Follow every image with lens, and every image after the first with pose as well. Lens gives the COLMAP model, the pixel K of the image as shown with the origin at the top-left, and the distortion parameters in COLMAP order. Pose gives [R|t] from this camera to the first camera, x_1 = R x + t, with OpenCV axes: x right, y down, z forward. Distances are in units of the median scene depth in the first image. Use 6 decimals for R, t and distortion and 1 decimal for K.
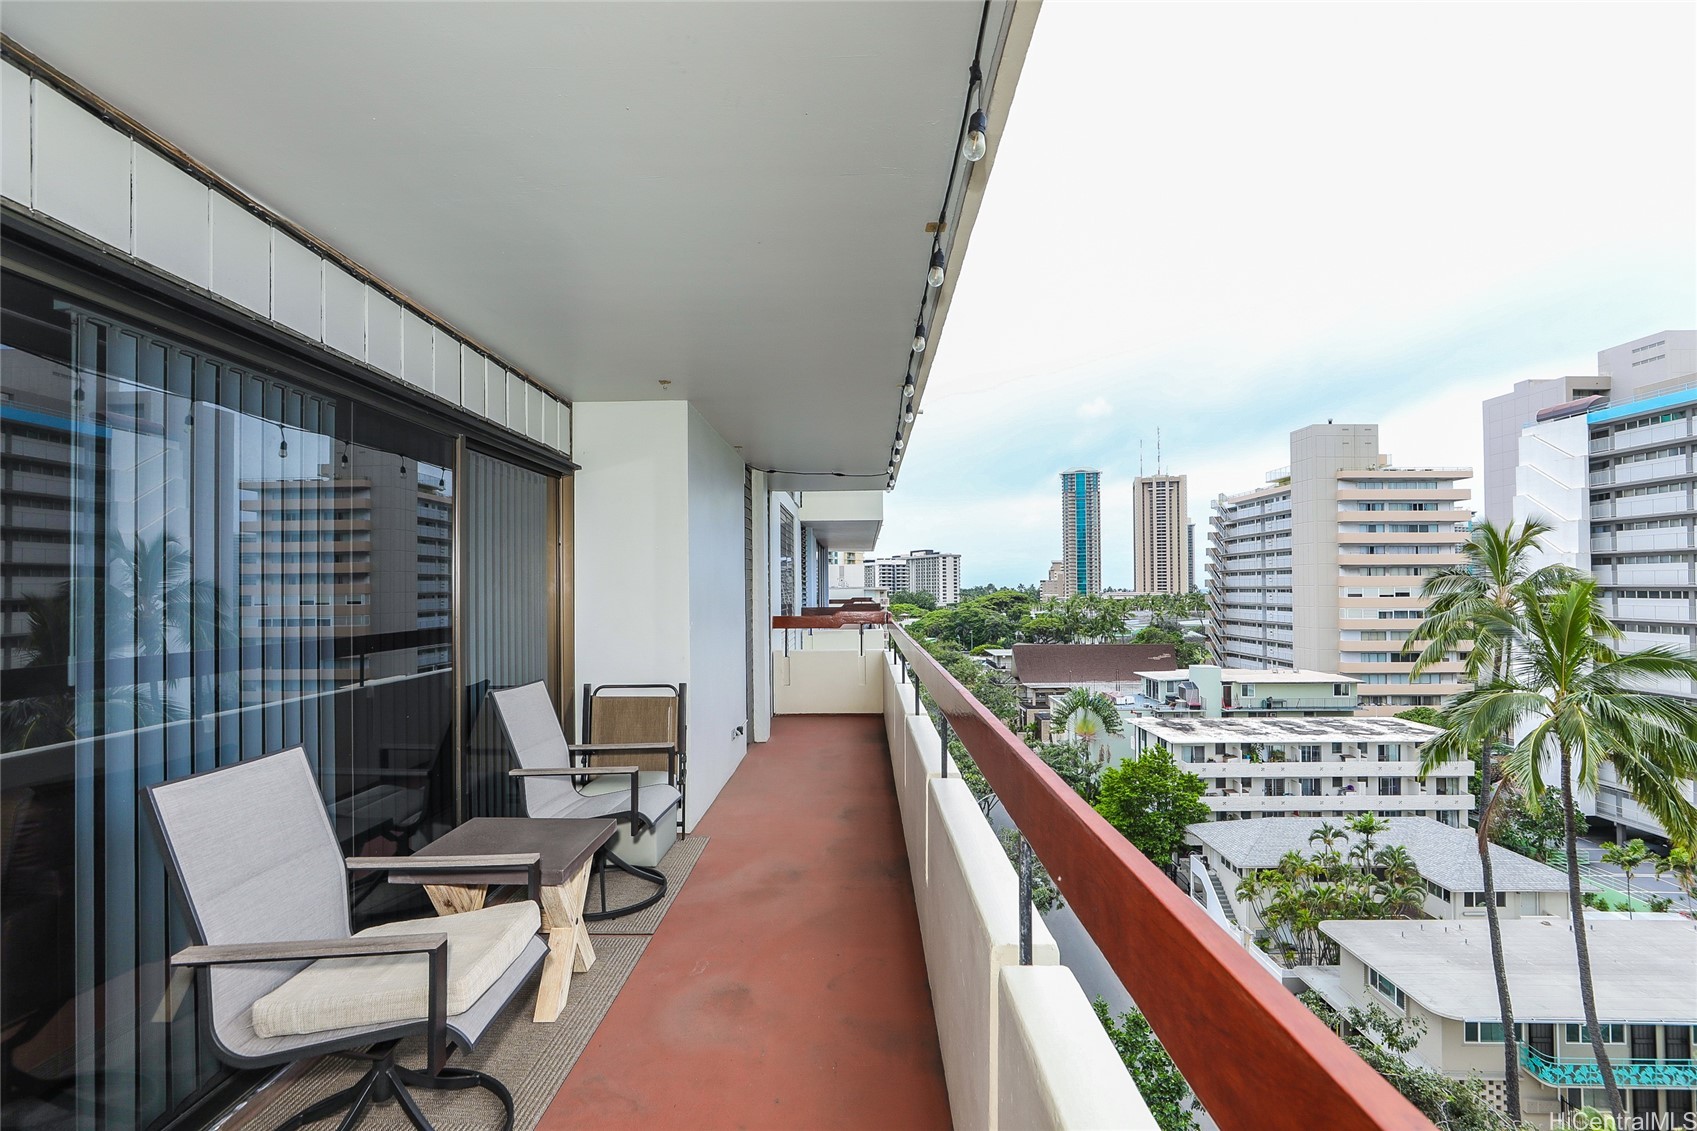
lens RADIAL K [[787.4, 0, 848.6], [0, 787.4, 584.1], [0, 0, 1]] dist [-0.027703, 0.012320]
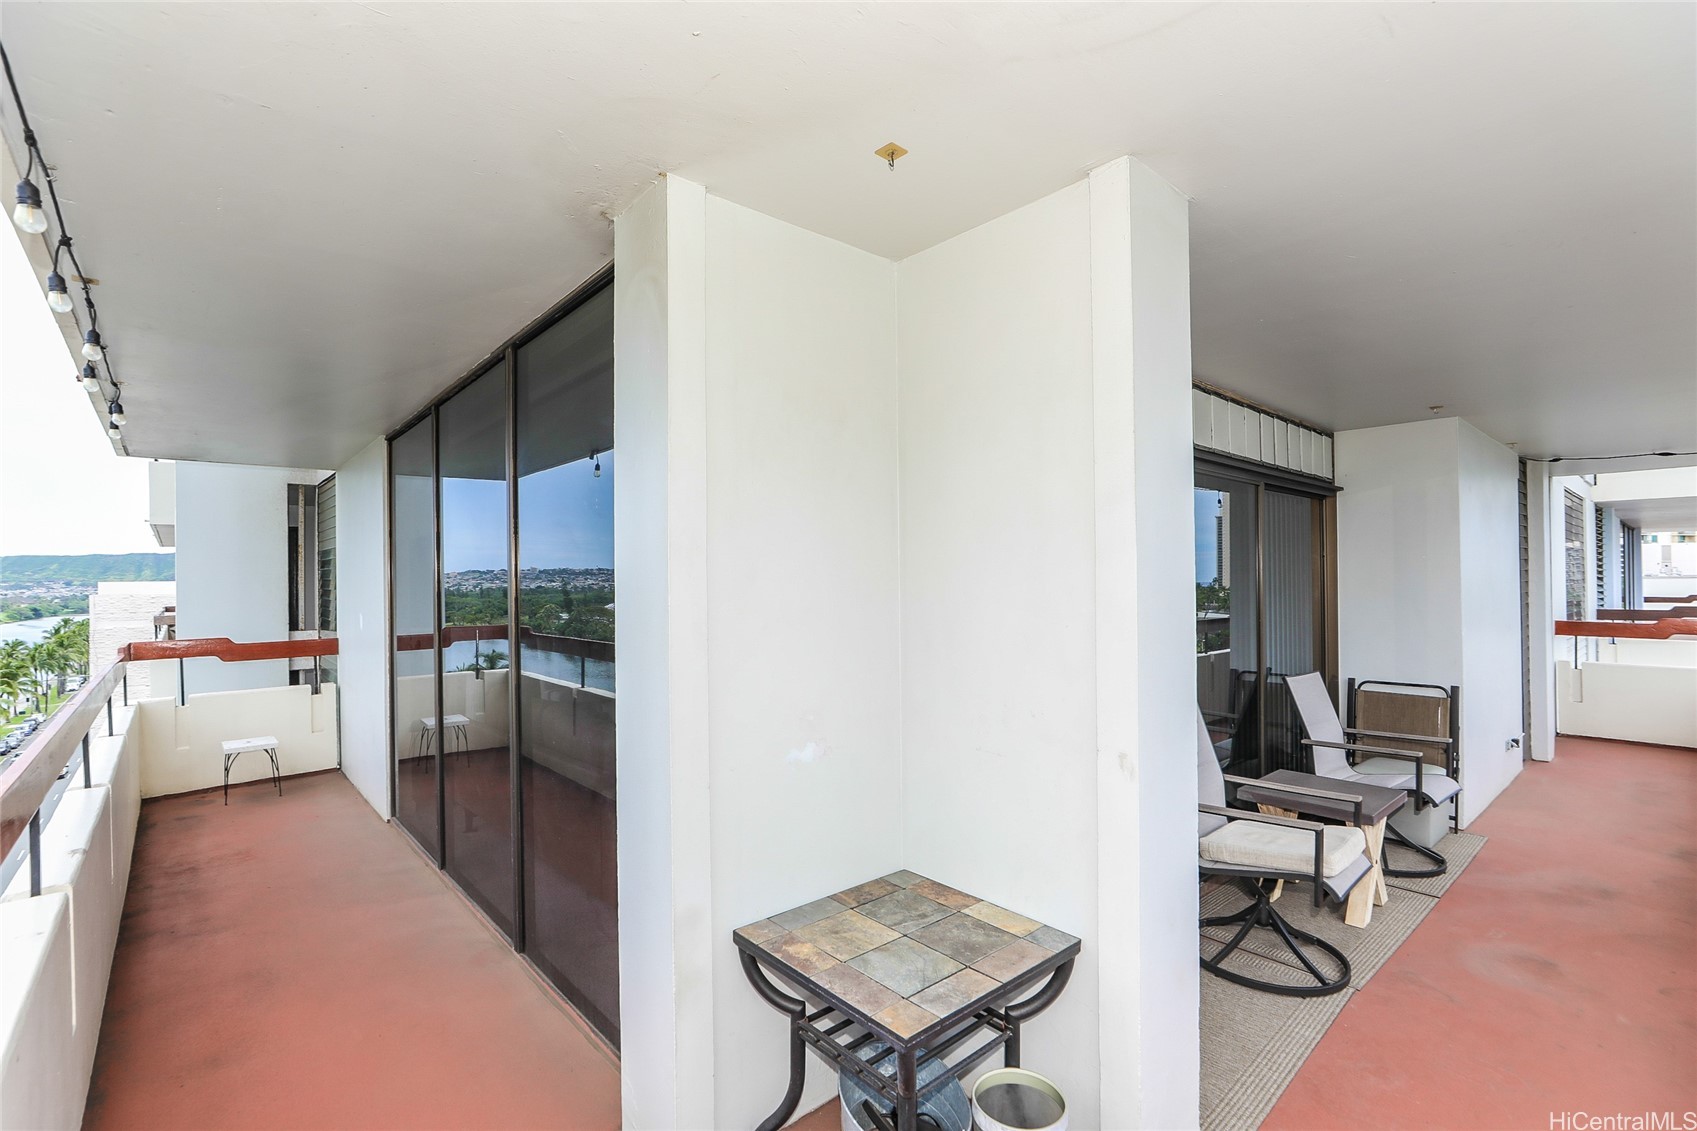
lens RADIAL K [[775.8, 0, 849.2], [0, 775.8, 569.9], [0, 0, 1]] dist [-0.022865, 0.009855]
pose [[0.677272, -0.003490, -0.735724, -0.002586], [0.001598, 0.999993, -0.003272, -0.028204], [0.735731, 0.001040, 0.677273, -0.301702]]
